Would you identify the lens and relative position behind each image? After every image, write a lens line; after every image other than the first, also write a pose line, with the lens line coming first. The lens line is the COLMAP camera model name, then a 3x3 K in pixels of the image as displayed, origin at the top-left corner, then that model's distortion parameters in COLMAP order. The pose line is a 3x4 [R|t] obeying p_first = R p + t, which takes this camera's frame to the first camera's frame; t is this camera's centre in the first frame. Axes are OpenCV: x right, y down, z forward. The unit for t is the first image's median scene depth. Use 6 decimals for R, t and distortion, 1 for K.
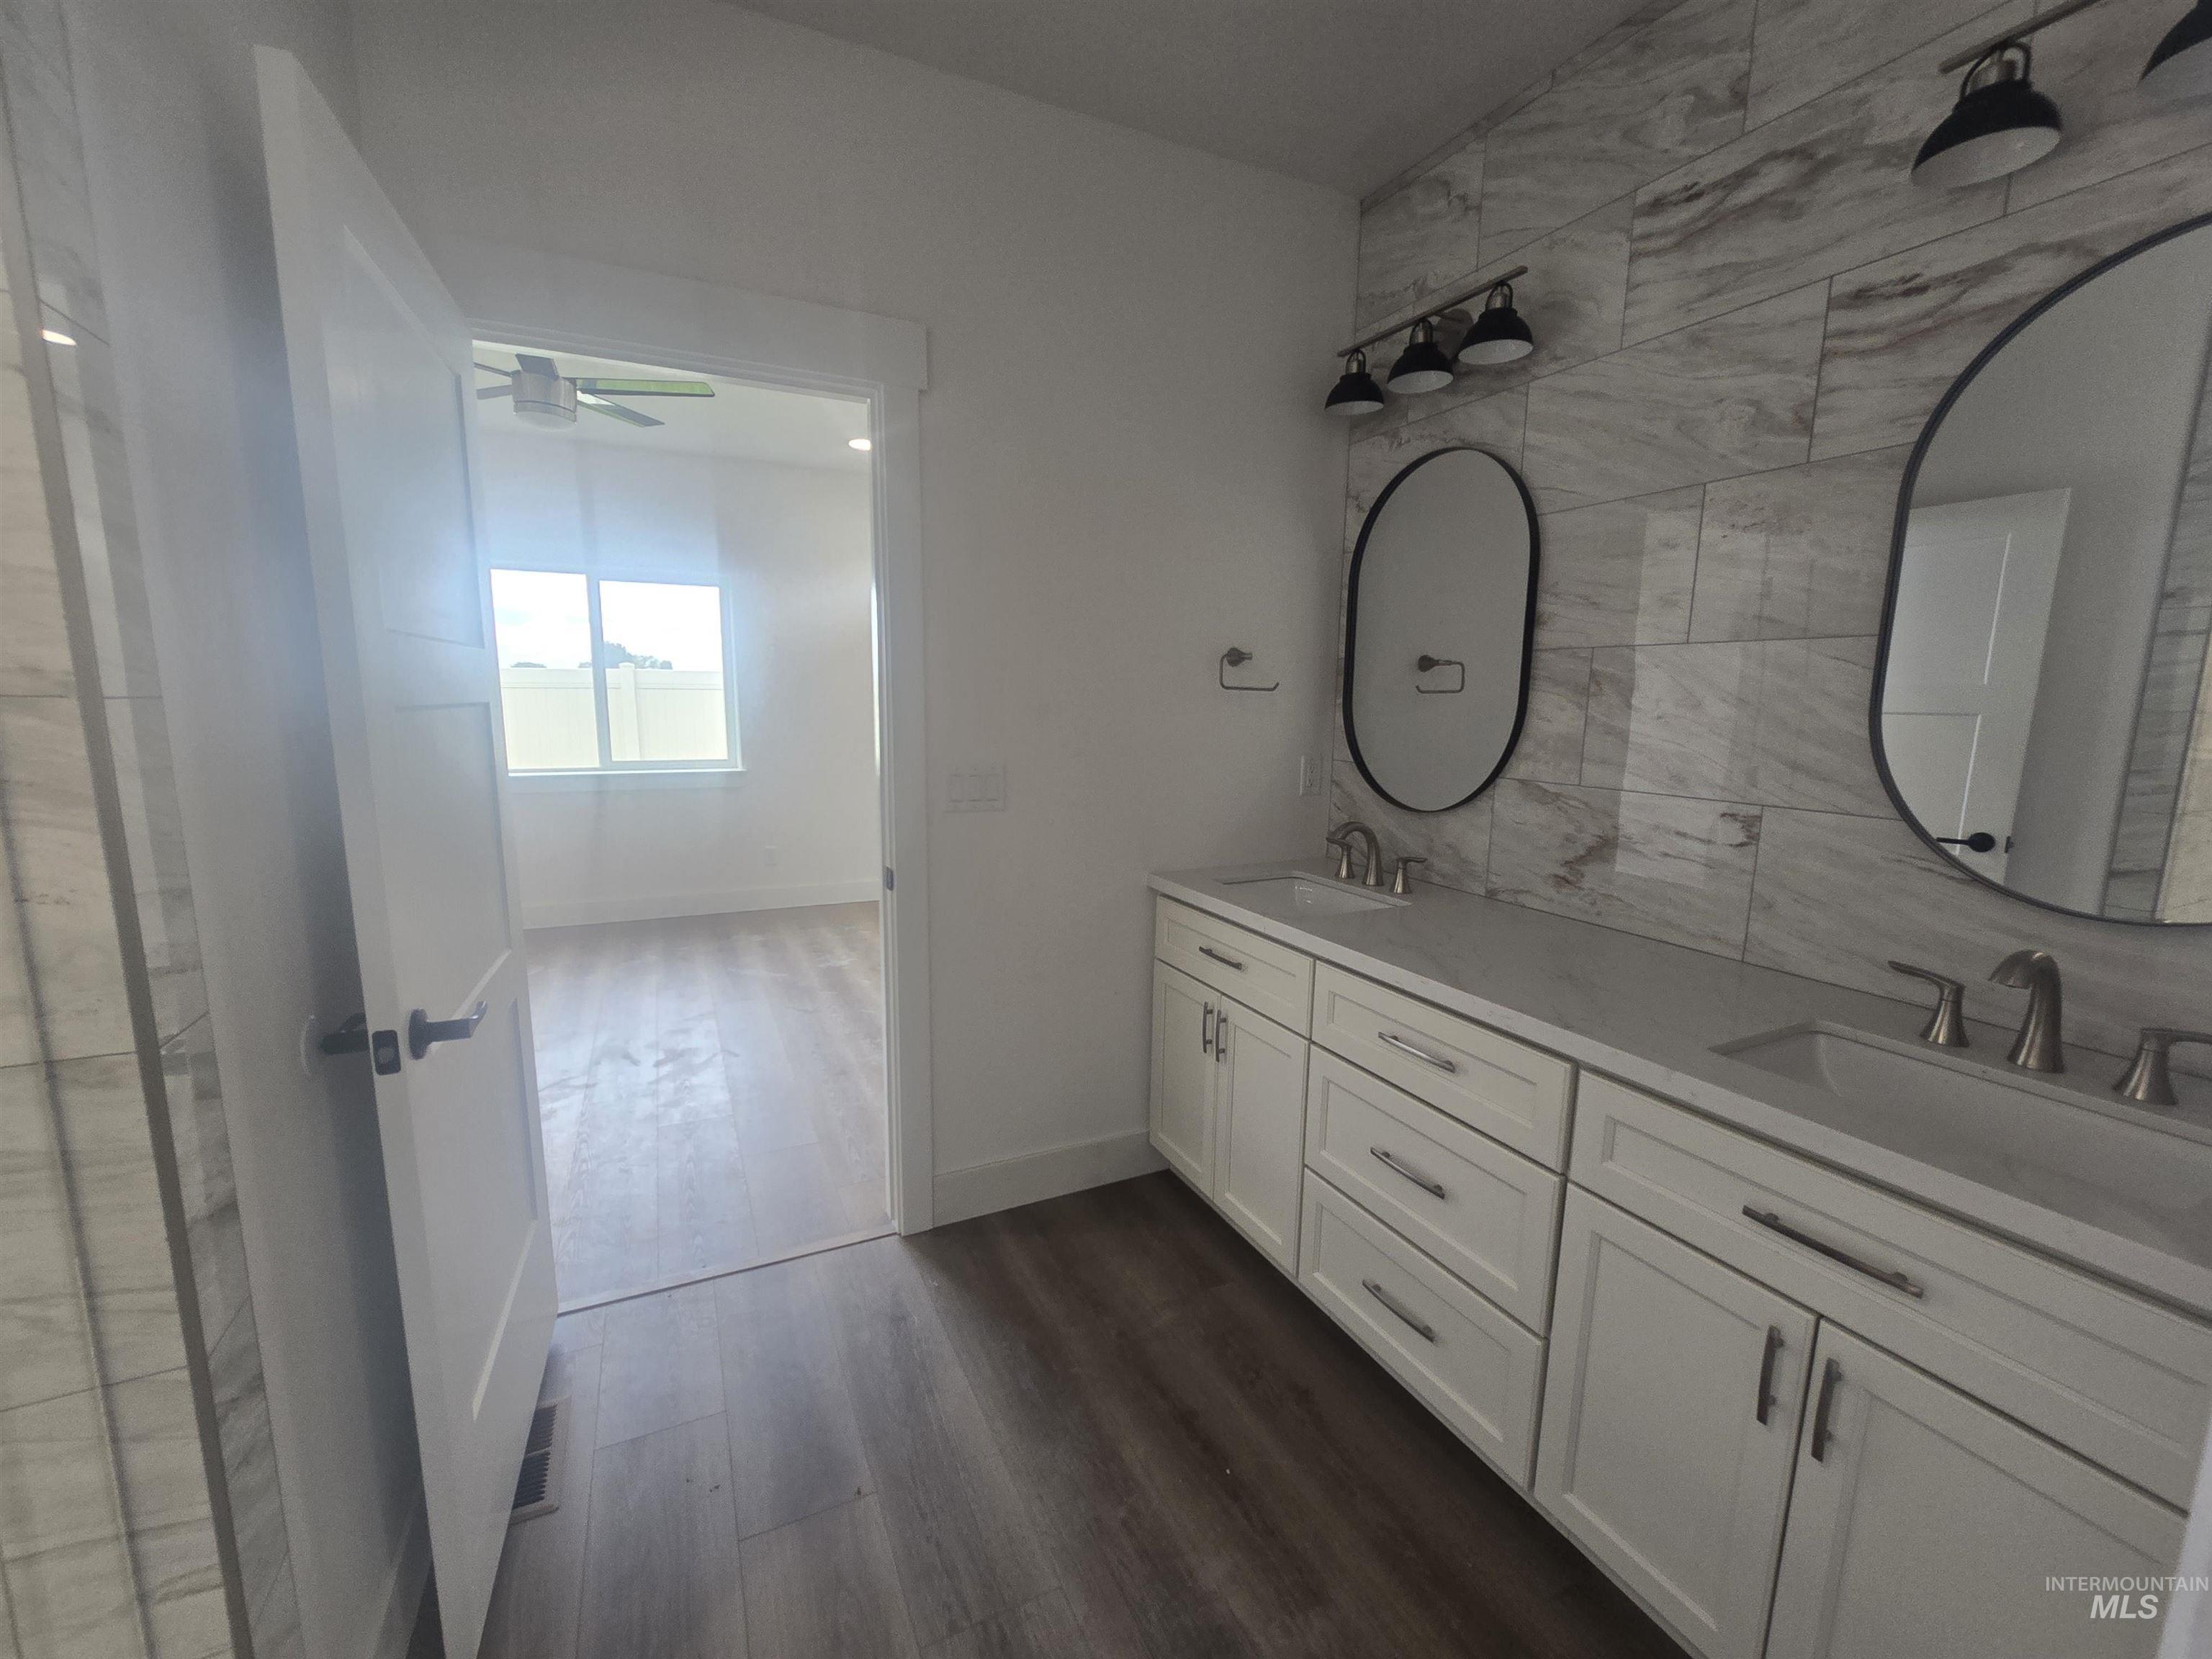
lens RADIAL K [[905.8, 0, 1111.7], [0, 905.8, 834.5], [0, 0, 1]] dist [0.002475, 0.000664]
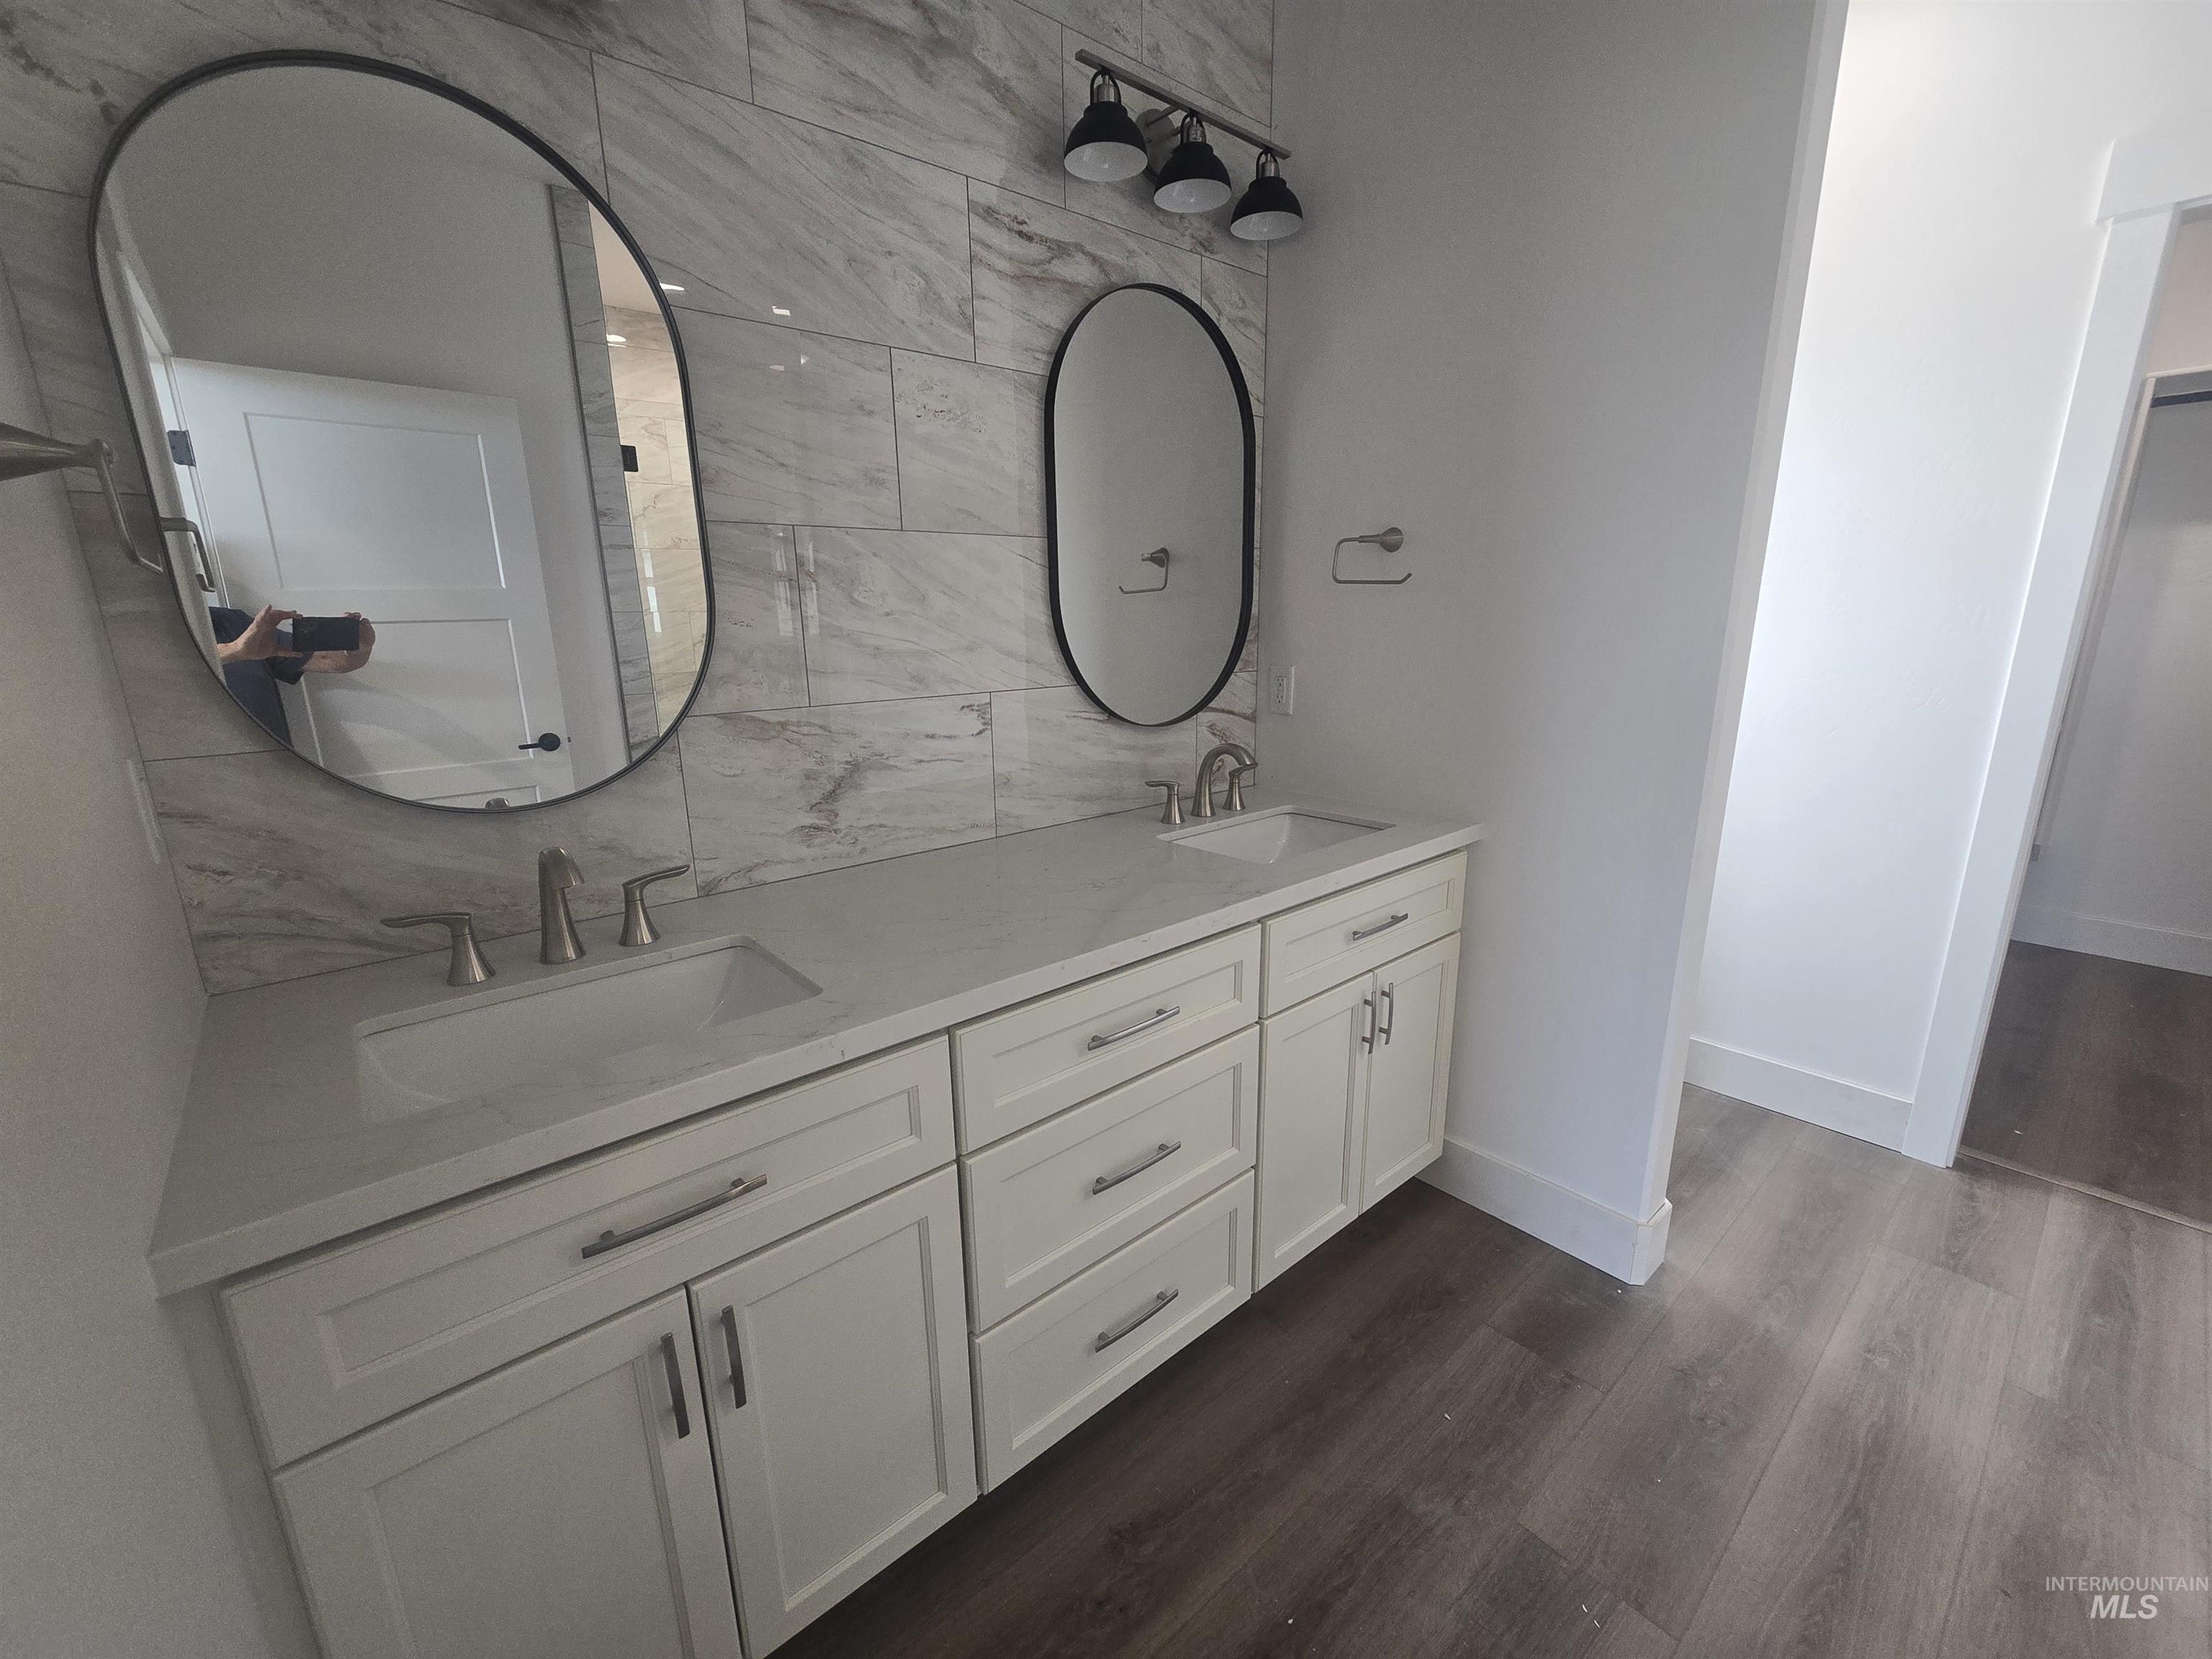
lens RADIAL K [[905.8, 0, 1116.7], [0, 905.8, 832.2], [0, 0, 1]] dist [0.002475, 0.000664]
pose [[-0.241618, -0.243147, 0.939415, -0.355852], [0.161082, 0.944617, 0.285923, -0.150681], [-0.956908, 0.220407, -0.189070, 1.041094]]
